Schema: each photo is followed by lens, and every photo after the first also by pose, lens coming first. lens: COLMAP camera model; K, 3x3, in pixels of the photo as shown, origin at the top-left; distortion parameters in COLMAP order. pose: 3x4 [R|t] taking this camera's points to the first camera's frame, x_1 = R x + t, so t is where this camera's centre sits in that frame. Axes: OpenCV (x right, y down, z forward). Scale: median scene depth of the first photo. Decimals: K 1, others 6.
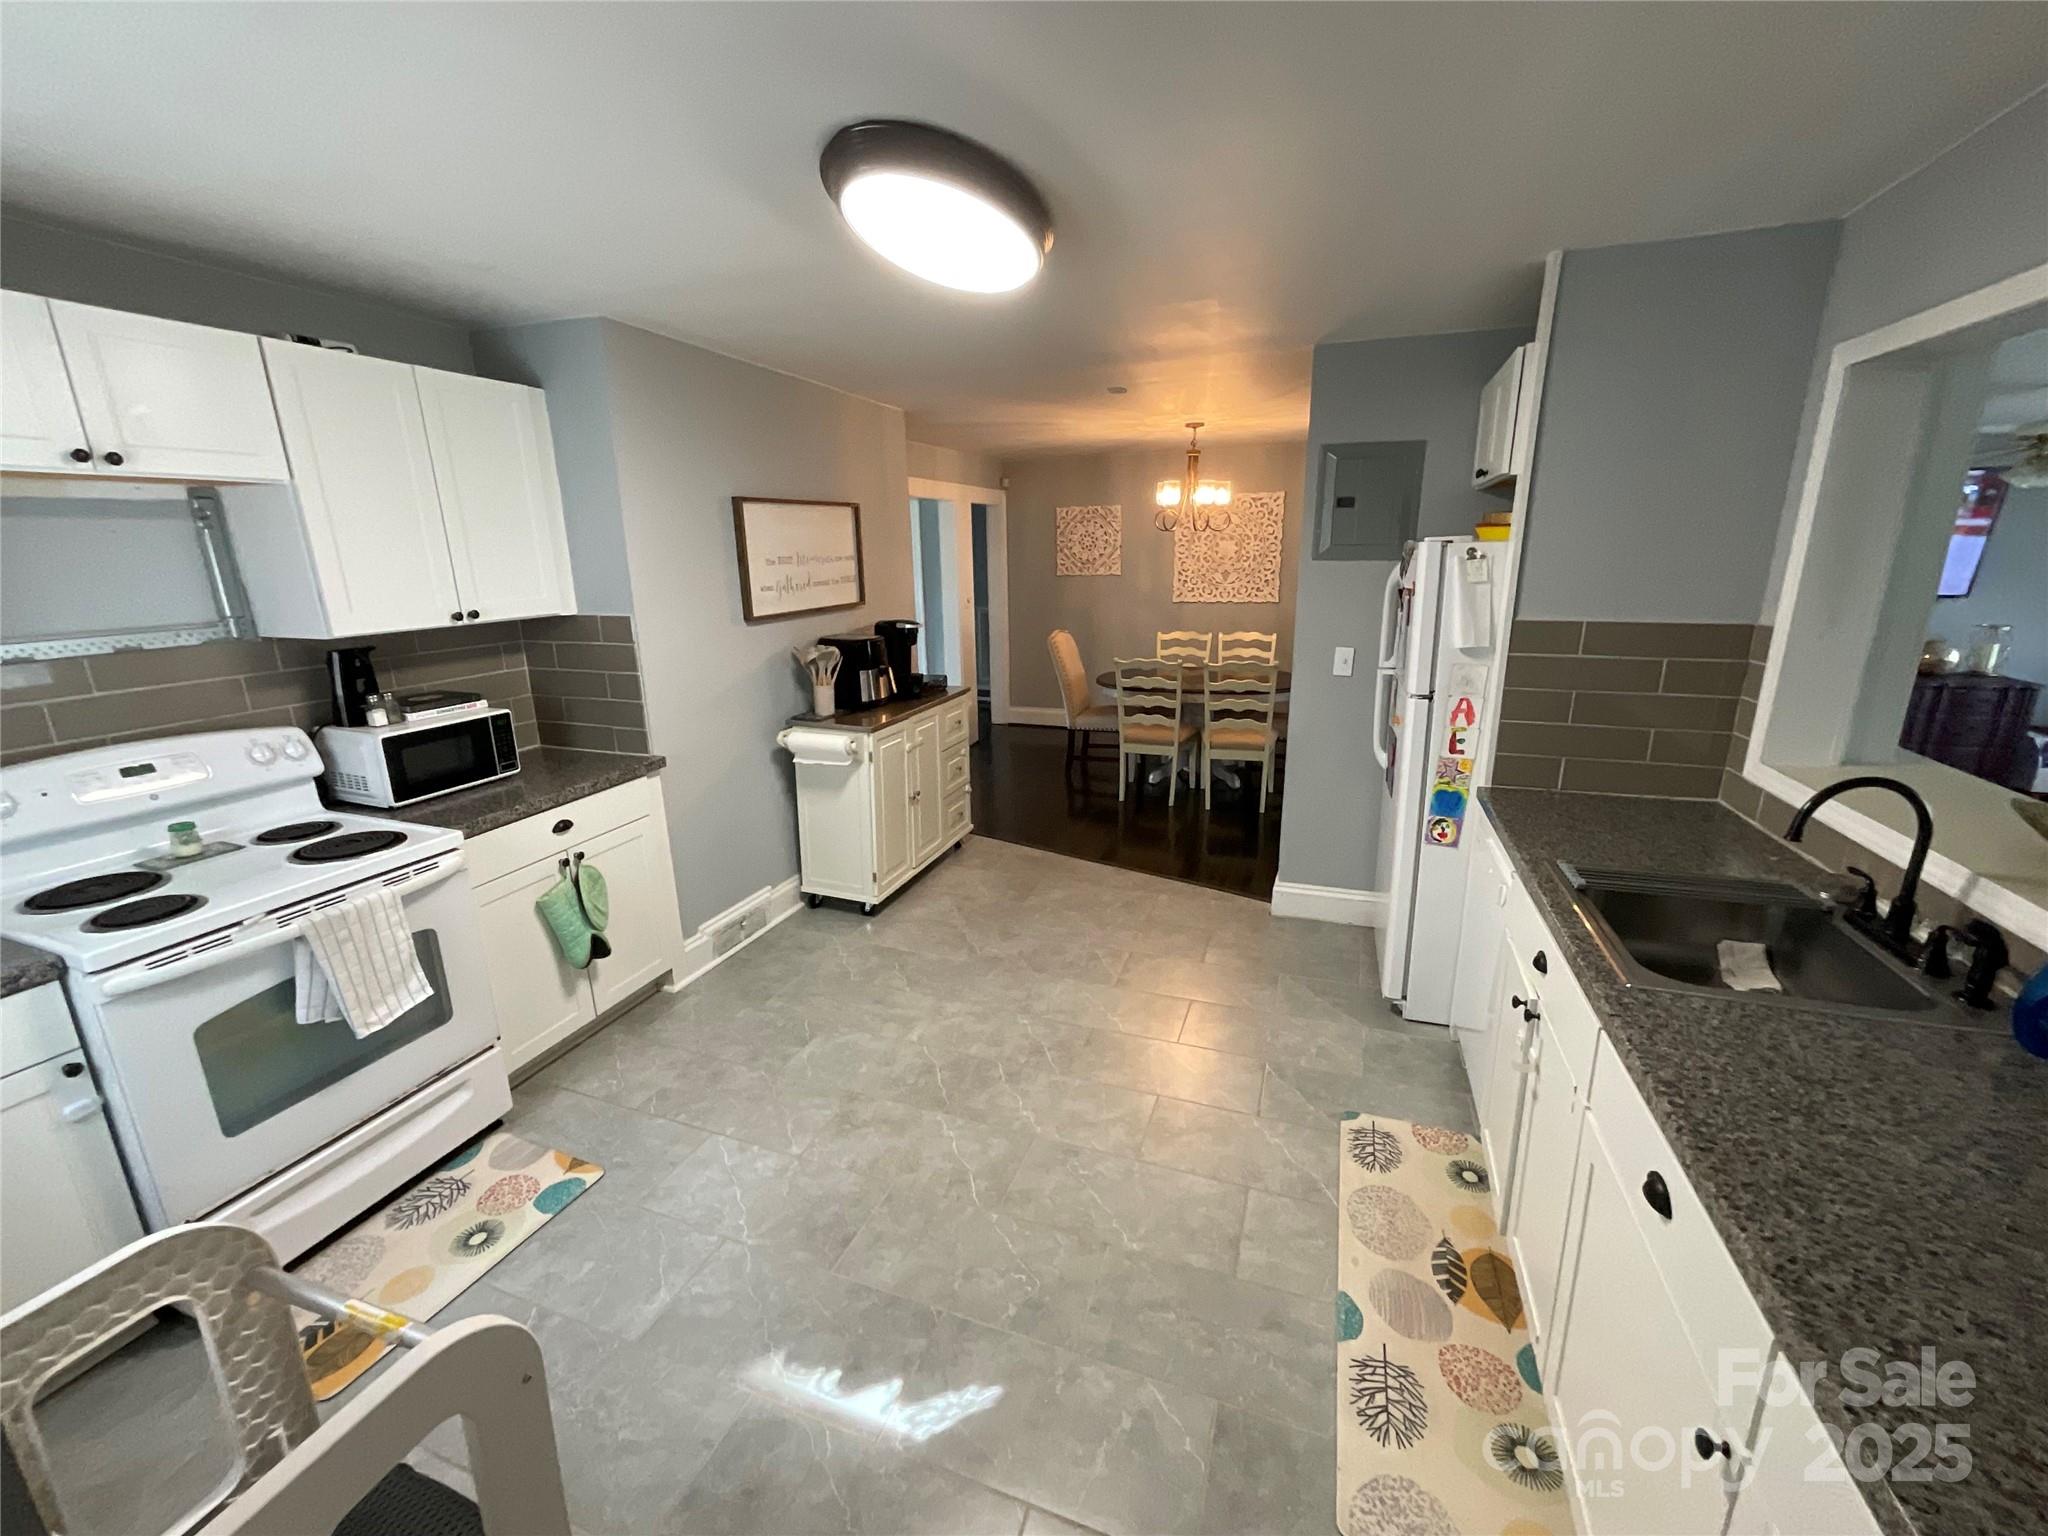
lens RADIAL K [[834.4, 0, 1022.2], [0, 834.4, 761.5], [0, 0, 1]] dist [0.000449, -0.000117]
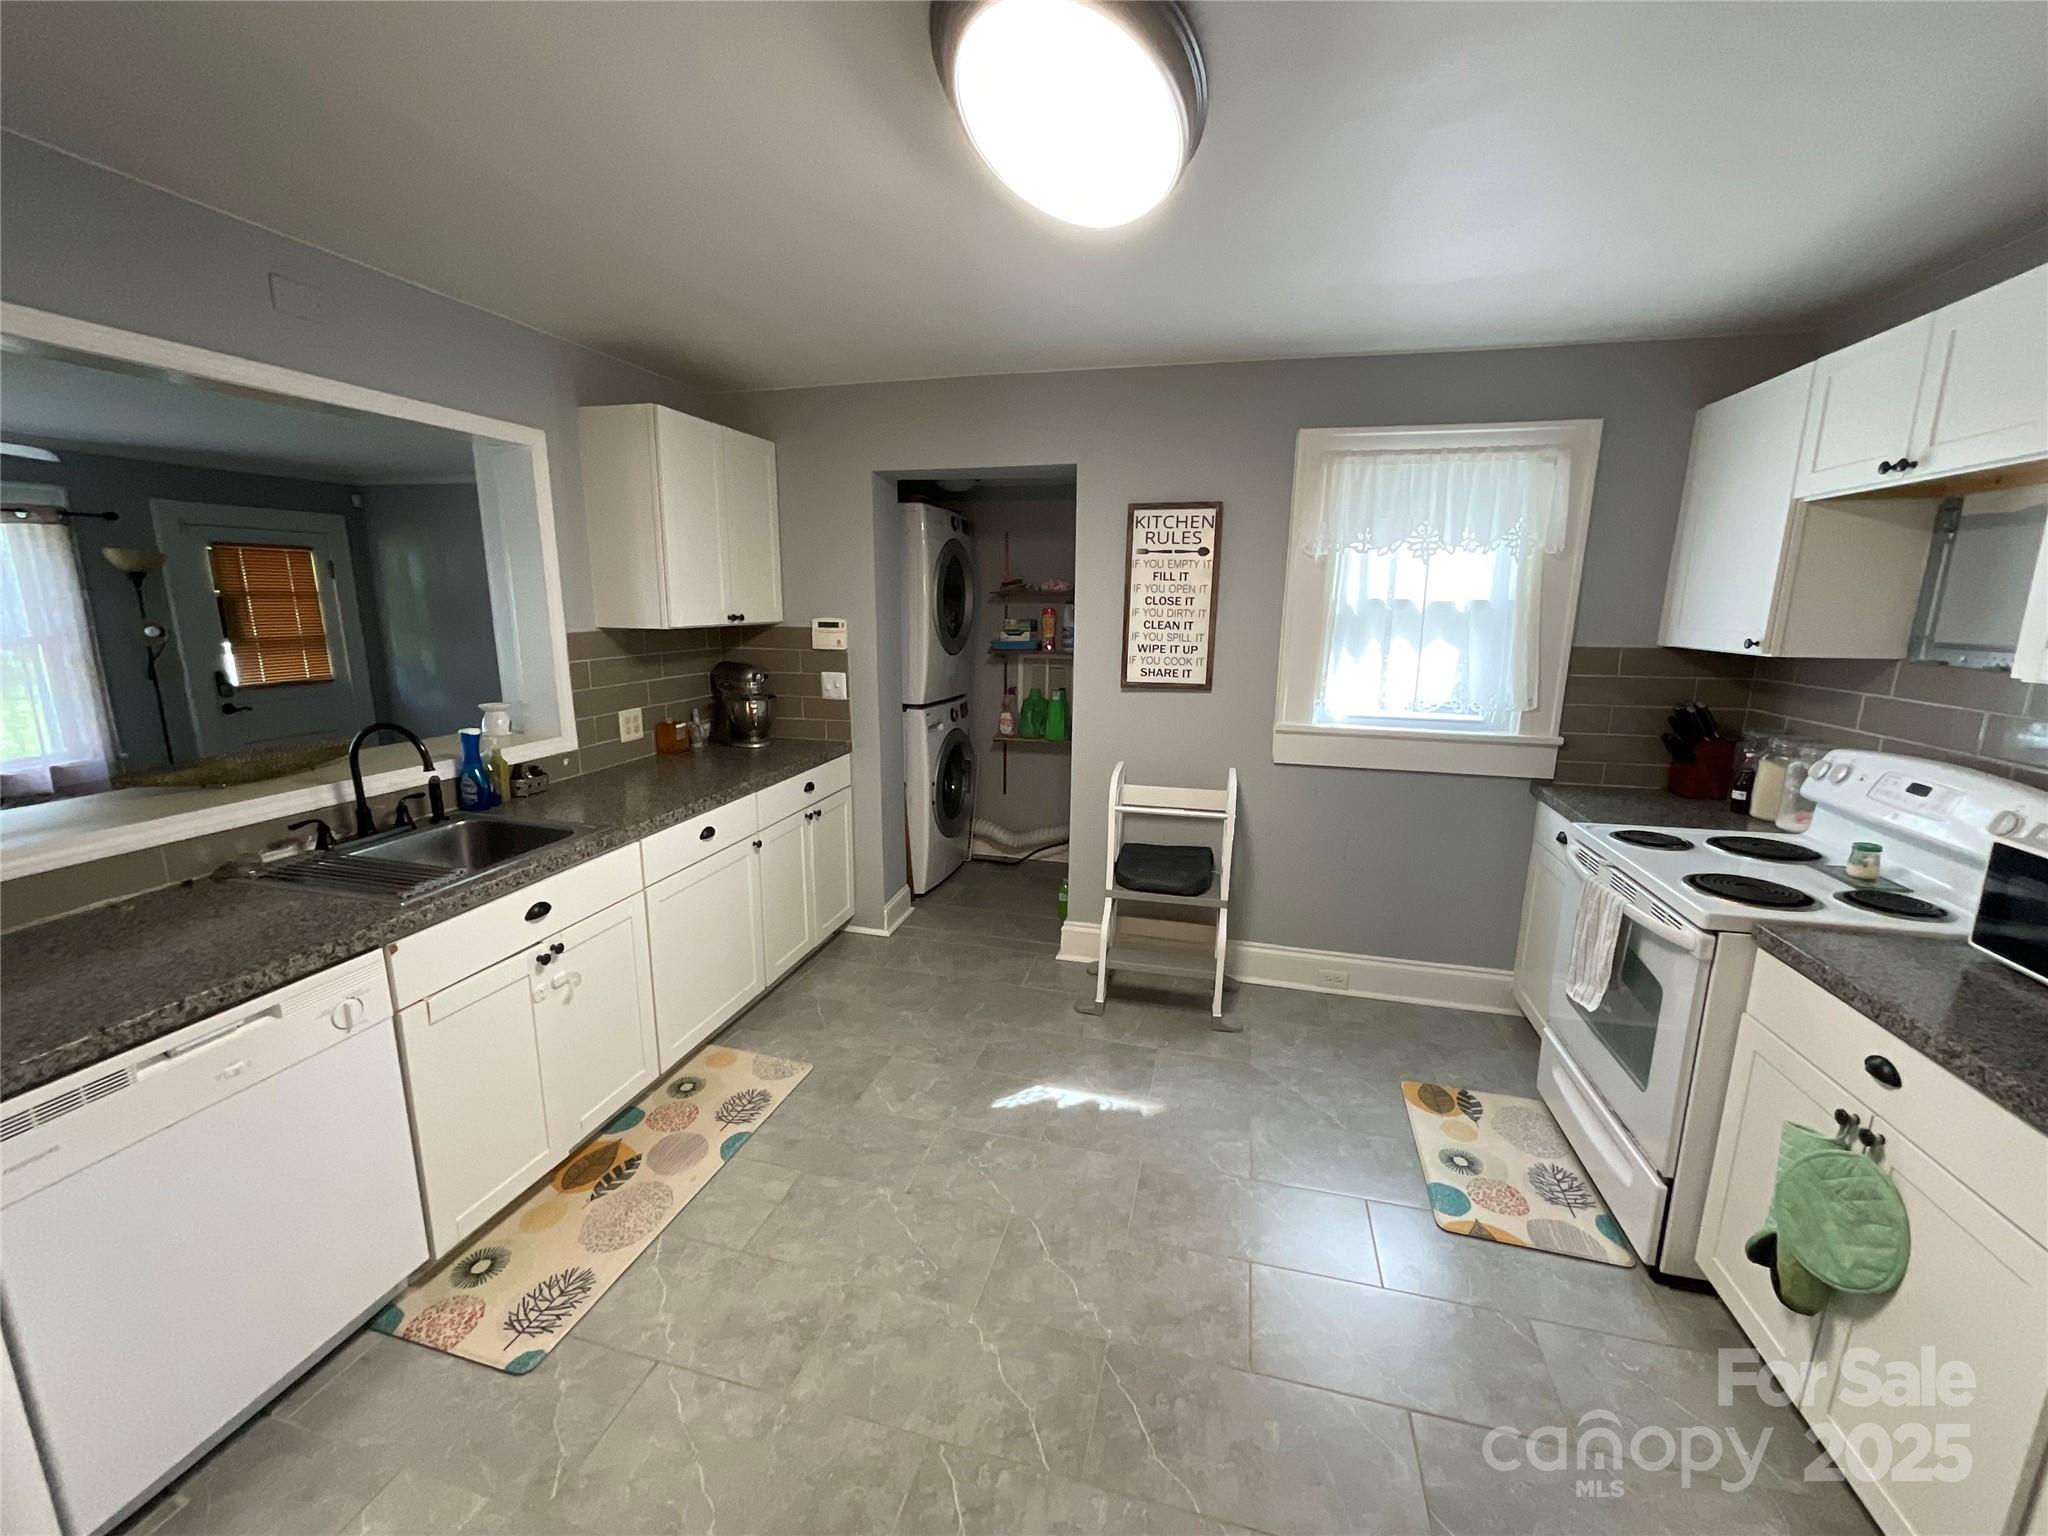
lens RADIAL K [[834.4, 0, 1024.9], [0, 834.4, 761.9], [0, 0, 1]] dist [0.000449, -0.000117]
pose [[-0.995467, 0.023654, -0.092117, 0.029298], [-0.019145, 0.898913, 0.437709, -0.346467], [0.093159, 0.437488, -0.894385, 1.464944]]
